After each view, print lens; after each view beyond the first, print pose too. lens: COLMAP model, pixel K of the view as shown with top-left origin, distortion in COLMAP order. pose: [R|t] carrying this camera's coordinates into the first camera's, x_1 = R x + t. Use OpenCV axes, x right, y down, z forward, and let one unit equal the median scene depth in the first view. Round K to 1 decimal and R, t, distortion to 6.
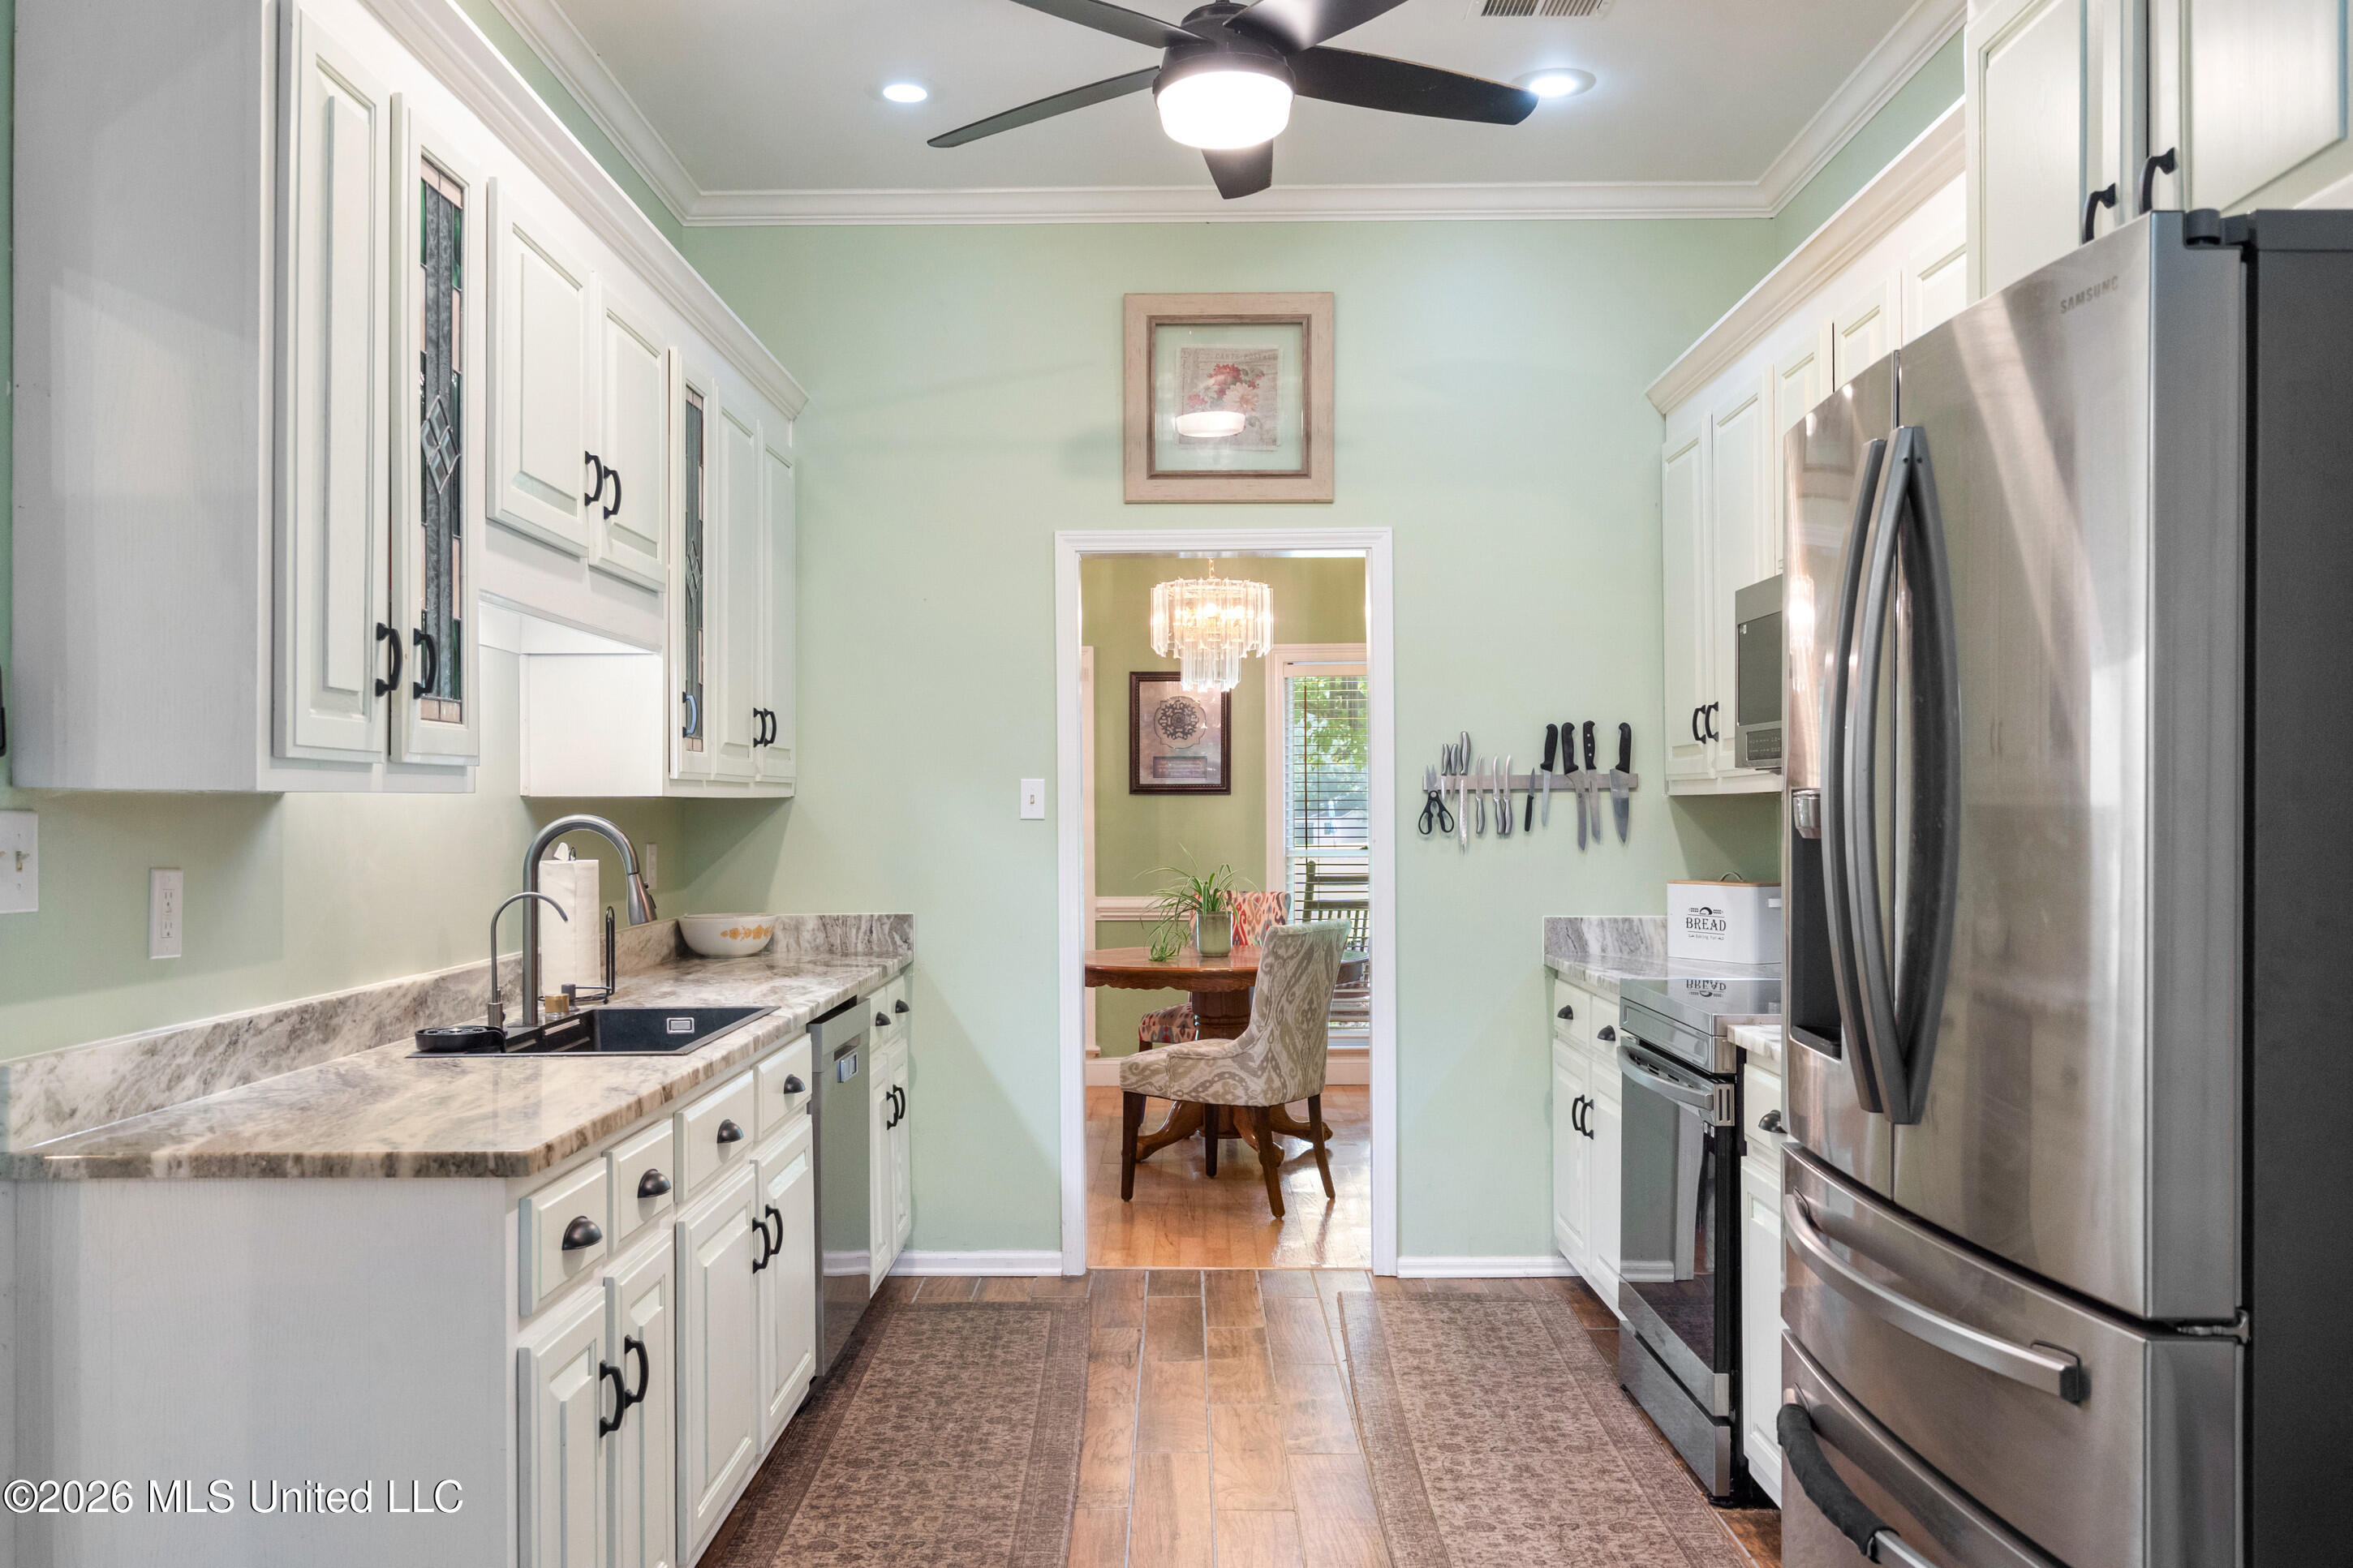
lens RADIAL K [[1893.7, 0, 1177.9], [0, 1893.7, 786.7], [0, 0, 1]] dist [0.008113, -0.005722]
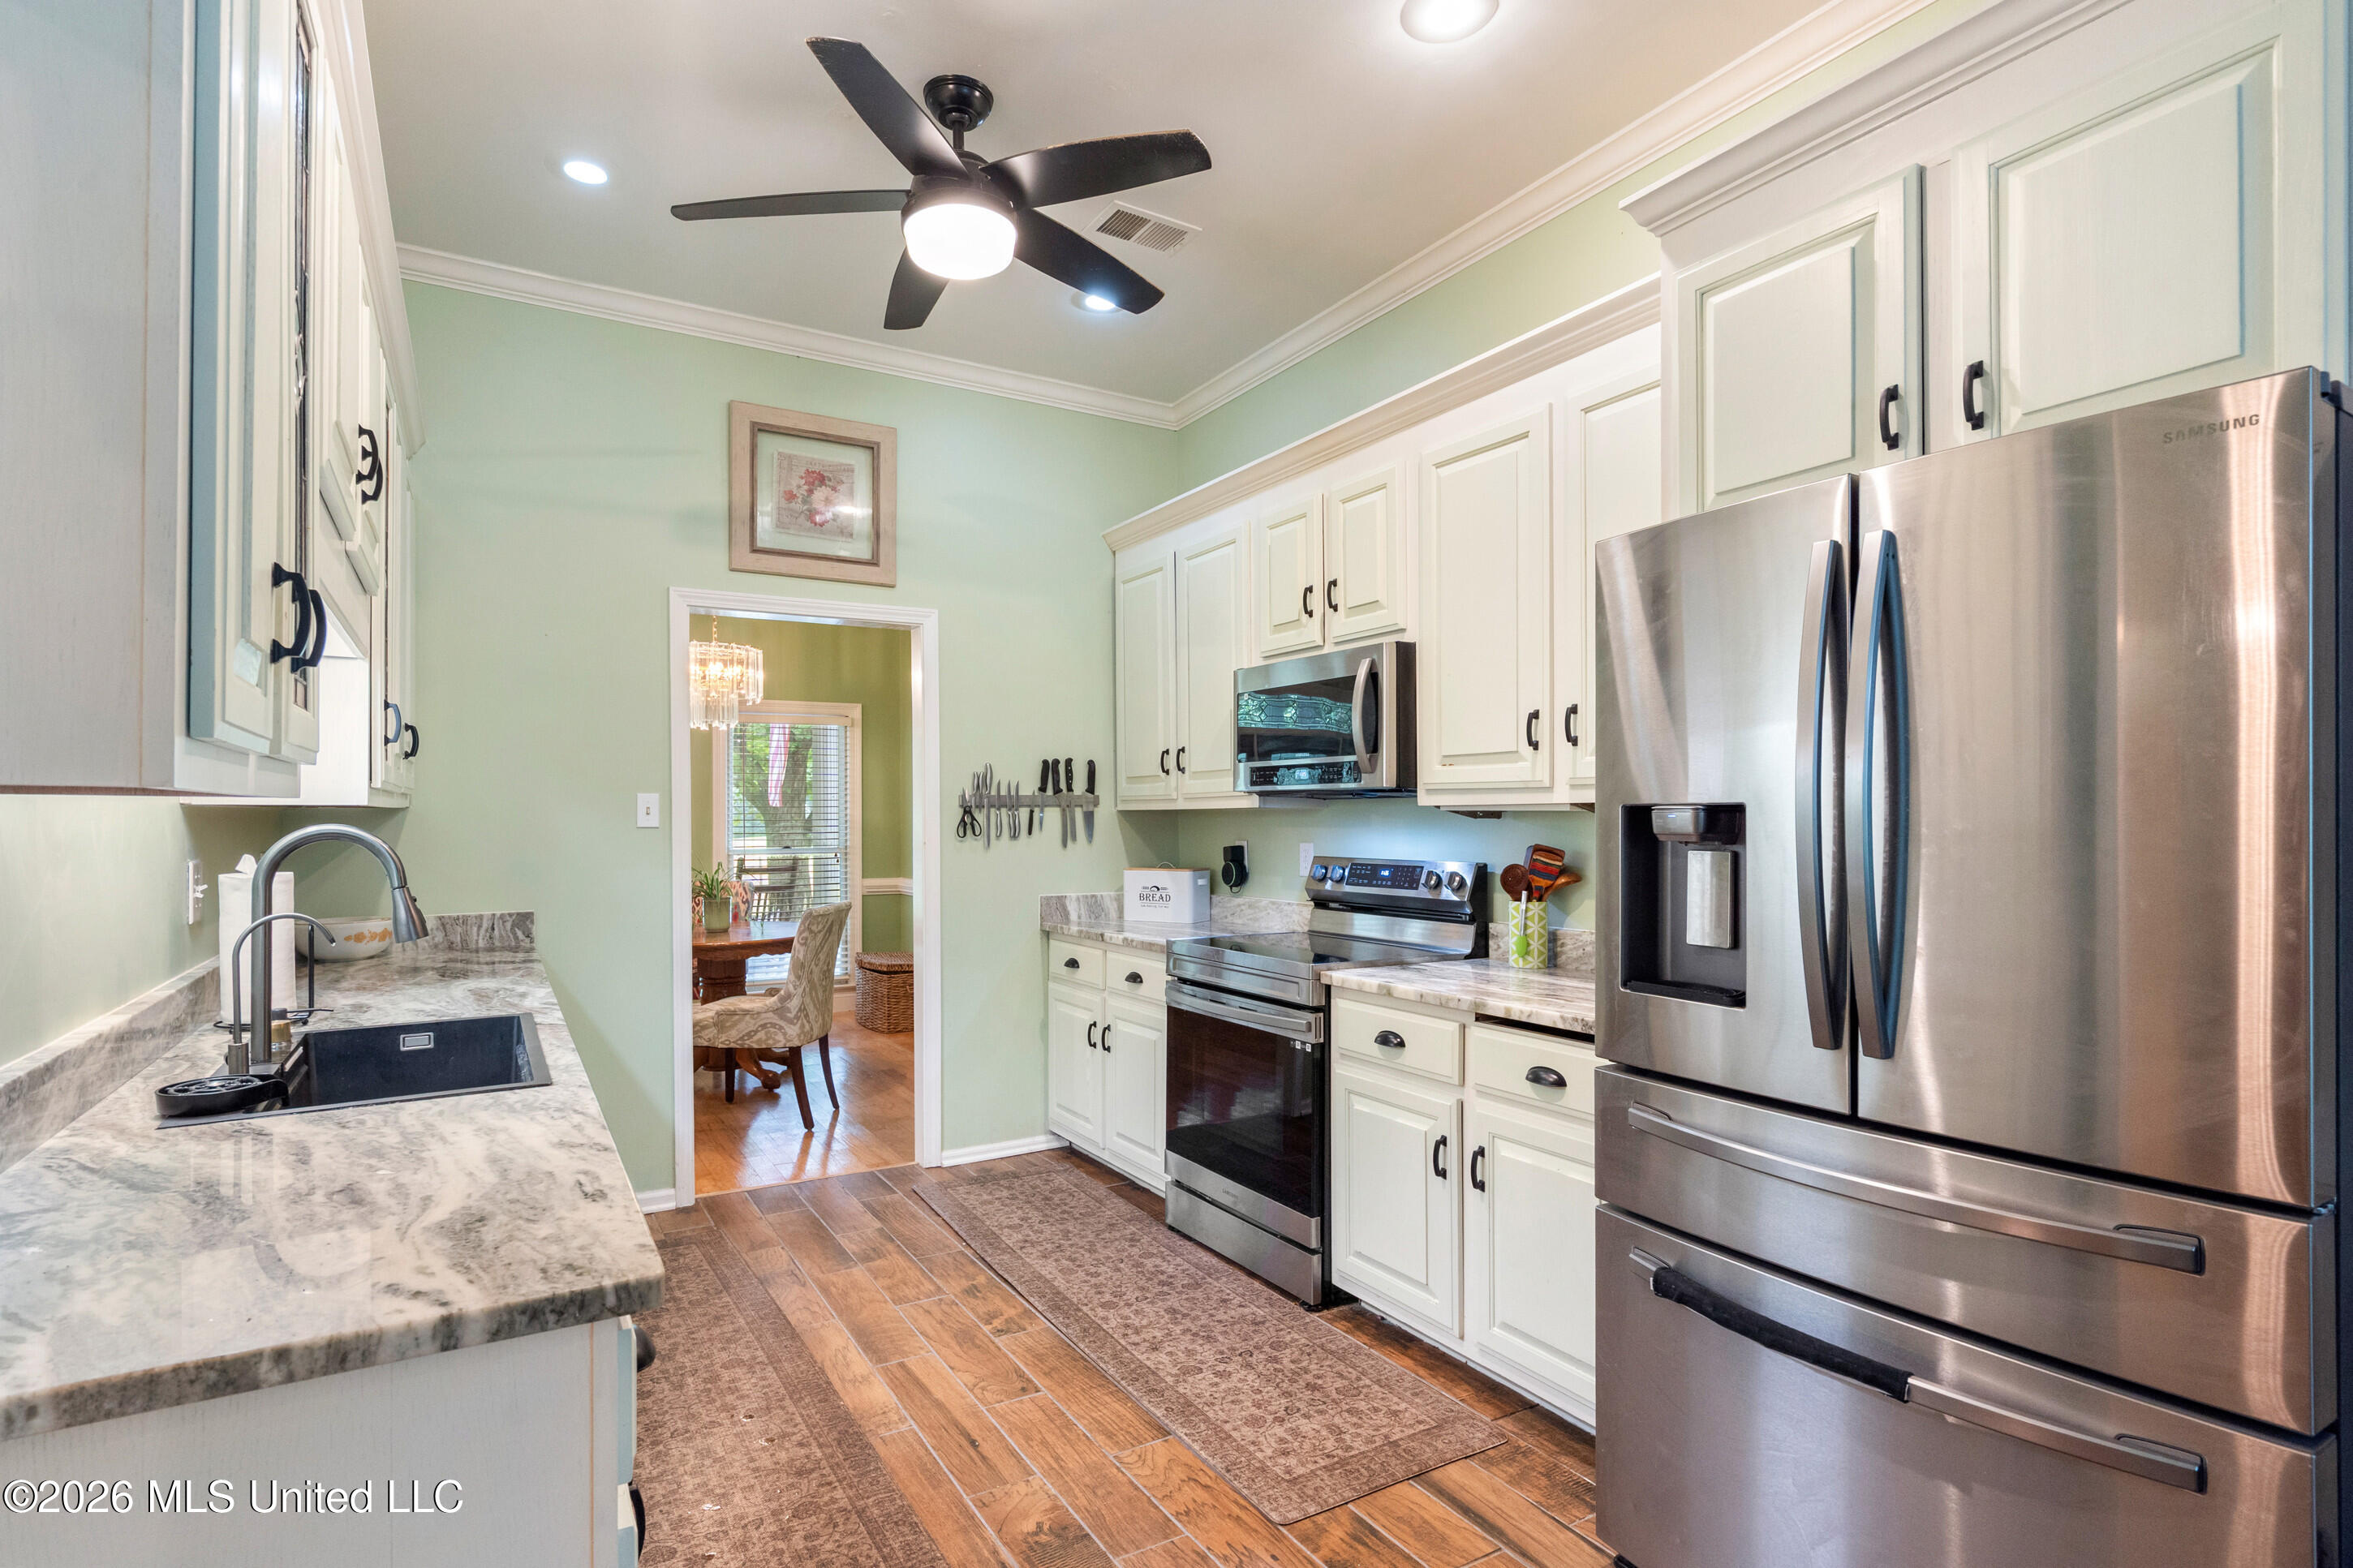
lens RADIAL K [[1160.9, 0, 1176.1], [0, 1160.9, 806.1], [0, 0, 1]] dist [-0.003394, 0.001778]
pose [[0.857093, 0.006944, 0.515116, -0.169710], [-0.006970, 0.999974, -0.001883, 0.002897], [-0.515115, -0.001977, 0.857119, 0.209668]]
